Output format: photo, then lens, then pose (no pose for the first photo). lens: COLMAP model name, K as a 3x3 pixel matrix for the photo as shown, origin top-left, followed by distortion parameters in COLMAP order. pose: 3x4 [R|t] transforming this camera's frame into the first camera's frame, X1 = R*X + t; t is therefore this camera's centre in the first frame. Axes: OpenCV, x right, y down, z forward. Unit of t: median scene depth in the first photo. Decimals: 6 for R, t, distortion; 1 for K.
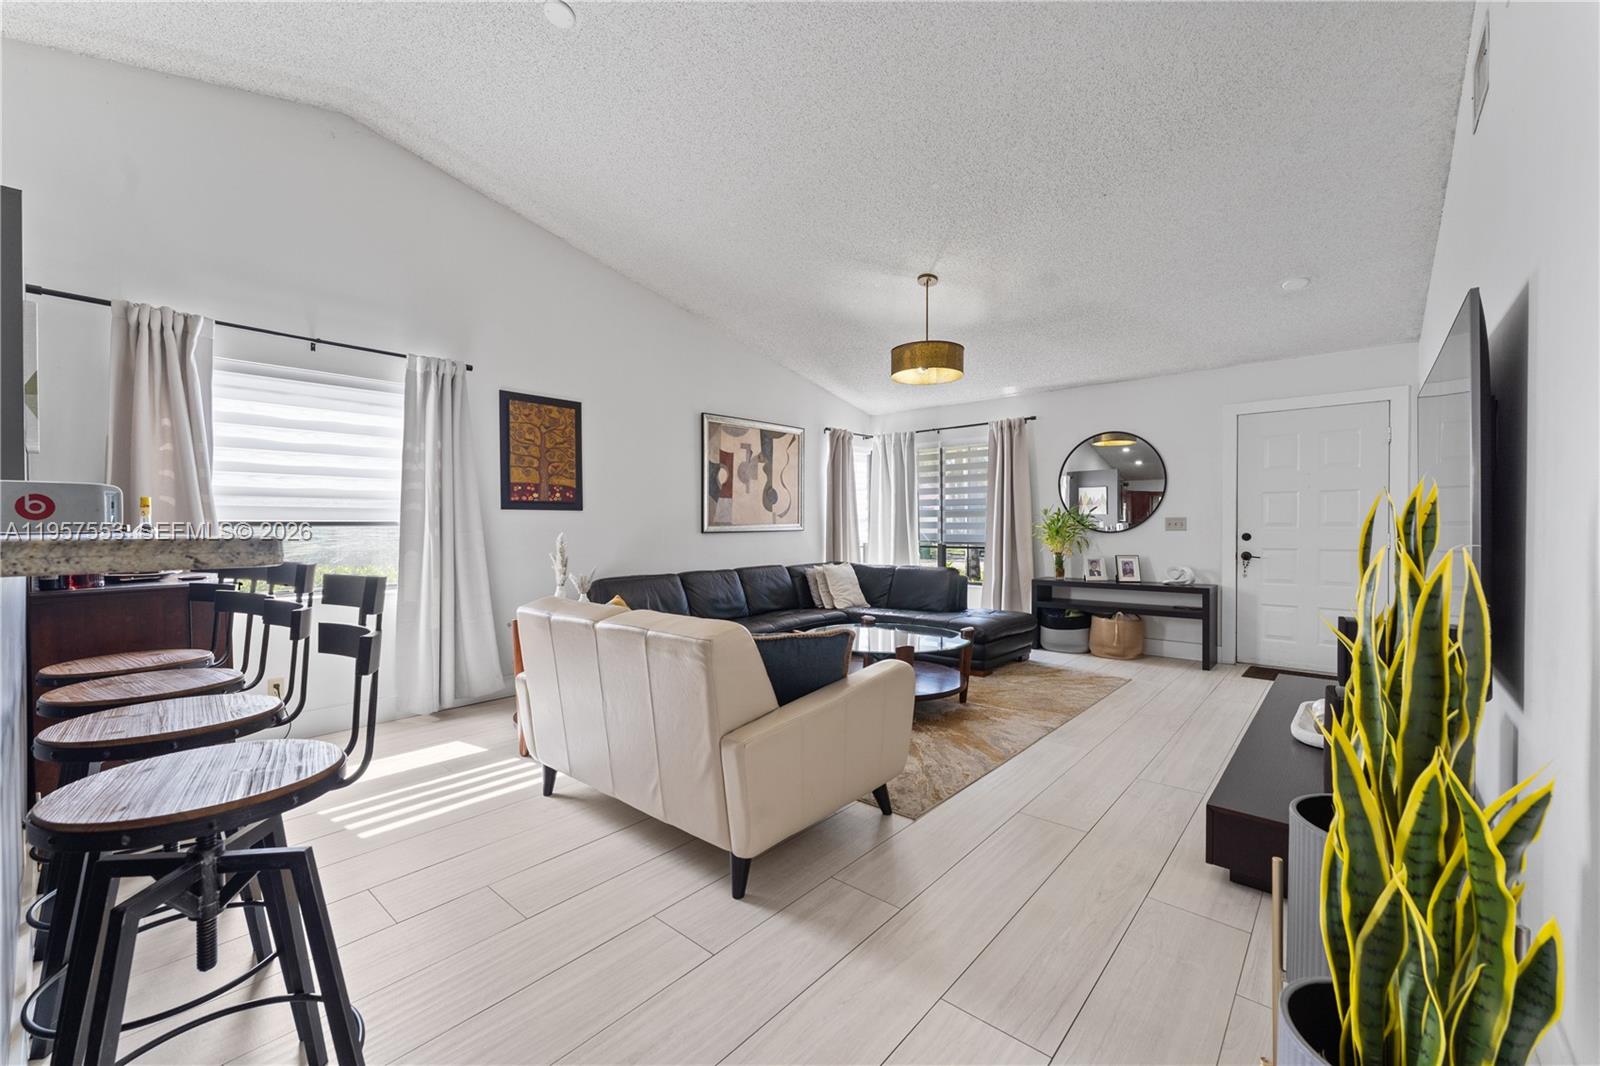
lens RADIAL K [[650.8, 0, 794.5], [0, 650.8, 535.4], [0, 0, 1]] dist [-0.002217, 0.000123]
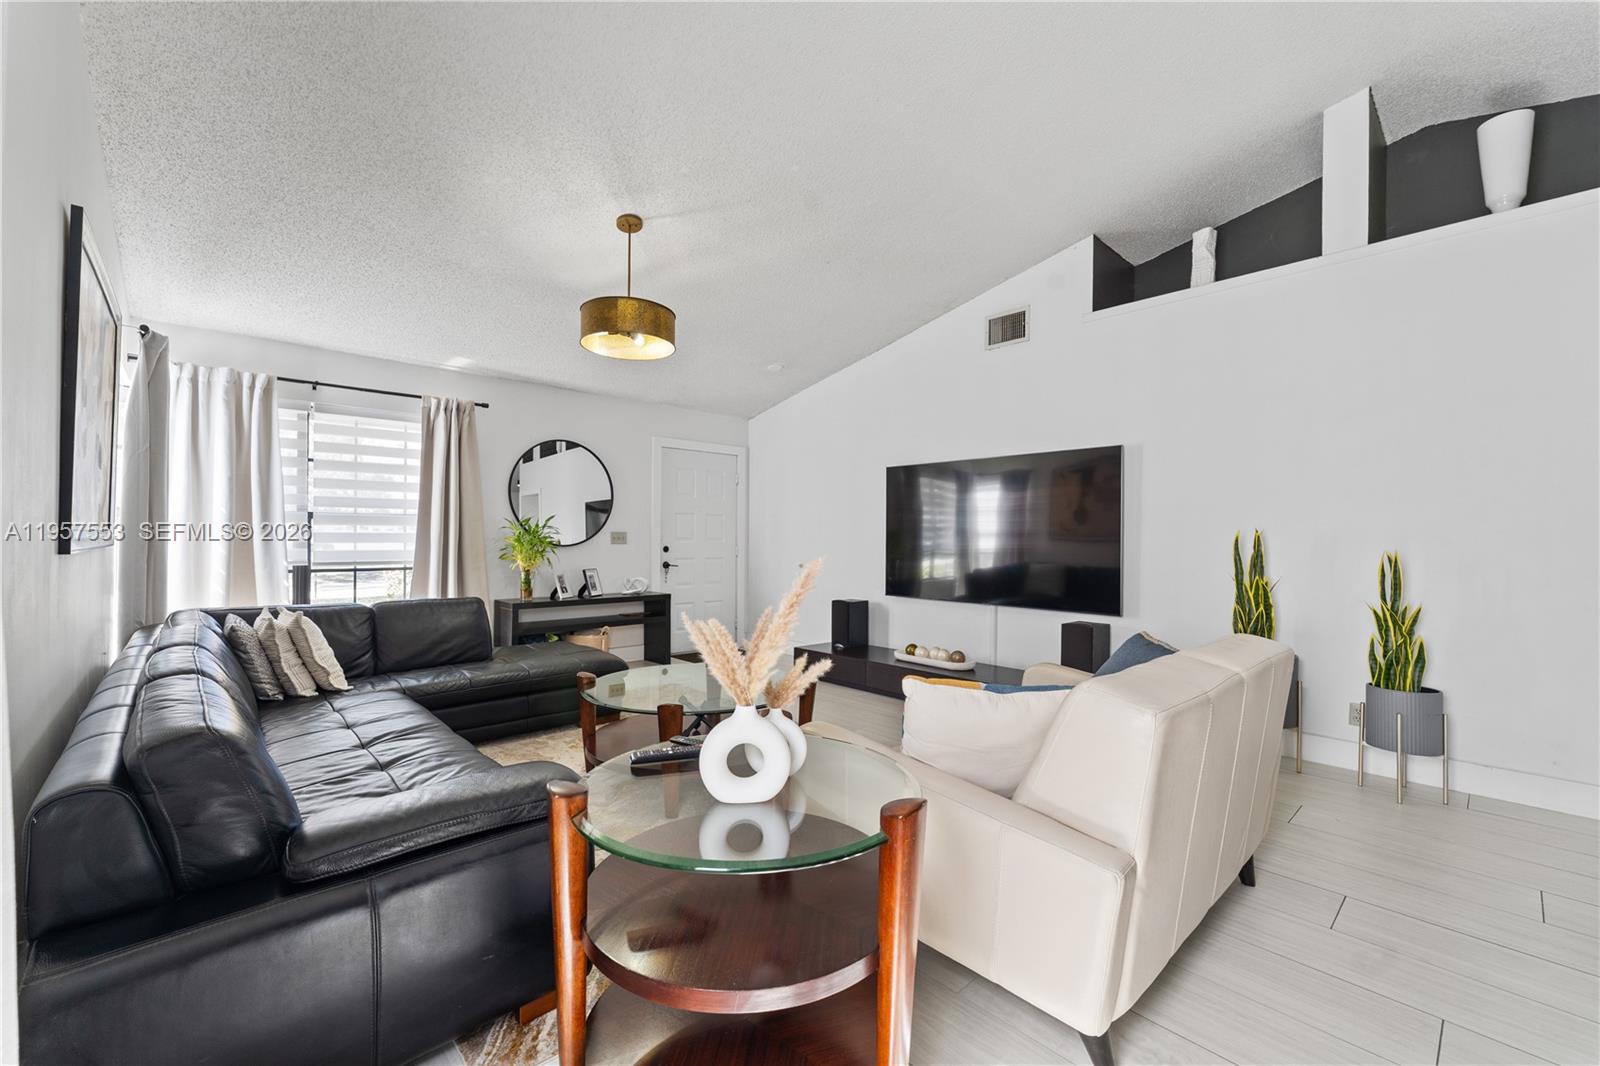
lens RADIAL K [[650.8, 0, 793.7], [0, 650.8, 524.3], [0, 0, 1]] dist [-0.002217, 0.000123]
pose [[0.102814, 0.029906, 0.994251, -0.442077], [0.009102, 0.999478, -0.031004, -0.004008], [-0.994659, 0.012237, 0.102488, 0.596096]]
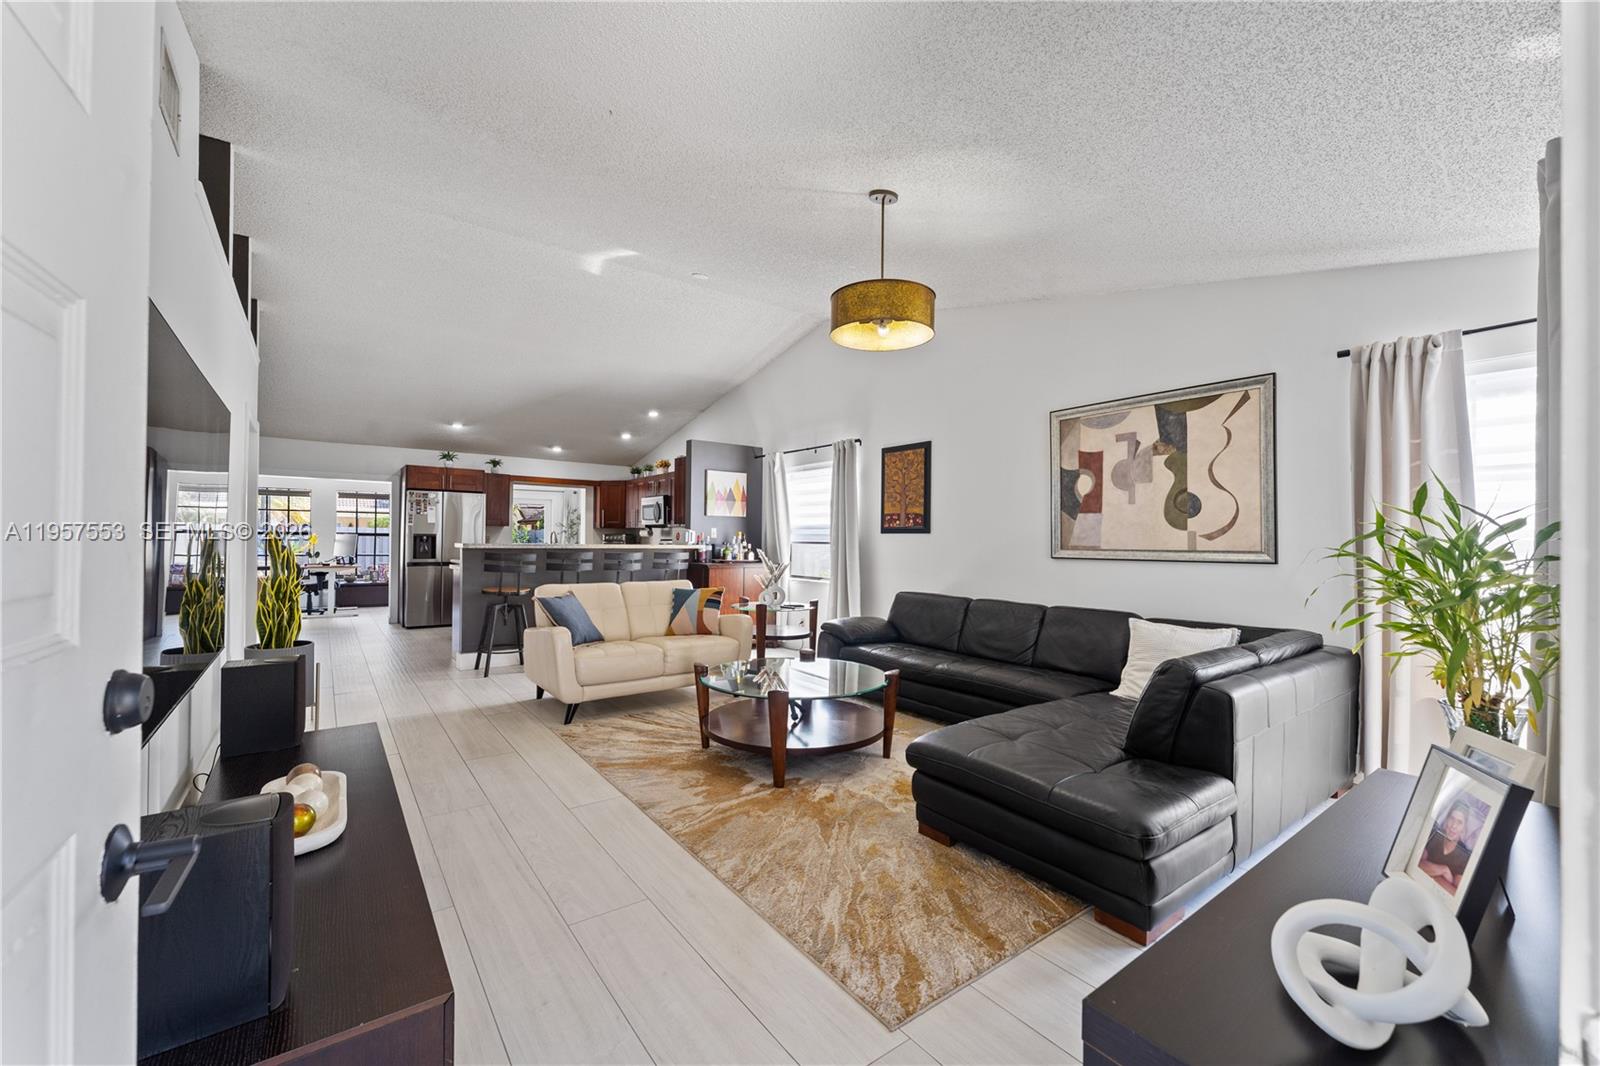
lens RADIAL K [[650.8, 0, 798.3], [0, 650.8, 531.3], [0, 0, 1]] dist [-0.002217, 0.000123]
pose [[-0.219281, -0.013992, -0.975561, 0.728328], [-0.028241, 0.999569, -0.007989, -0.022165], [0.975253, 0.025799, -0.219582, 0.871295]]
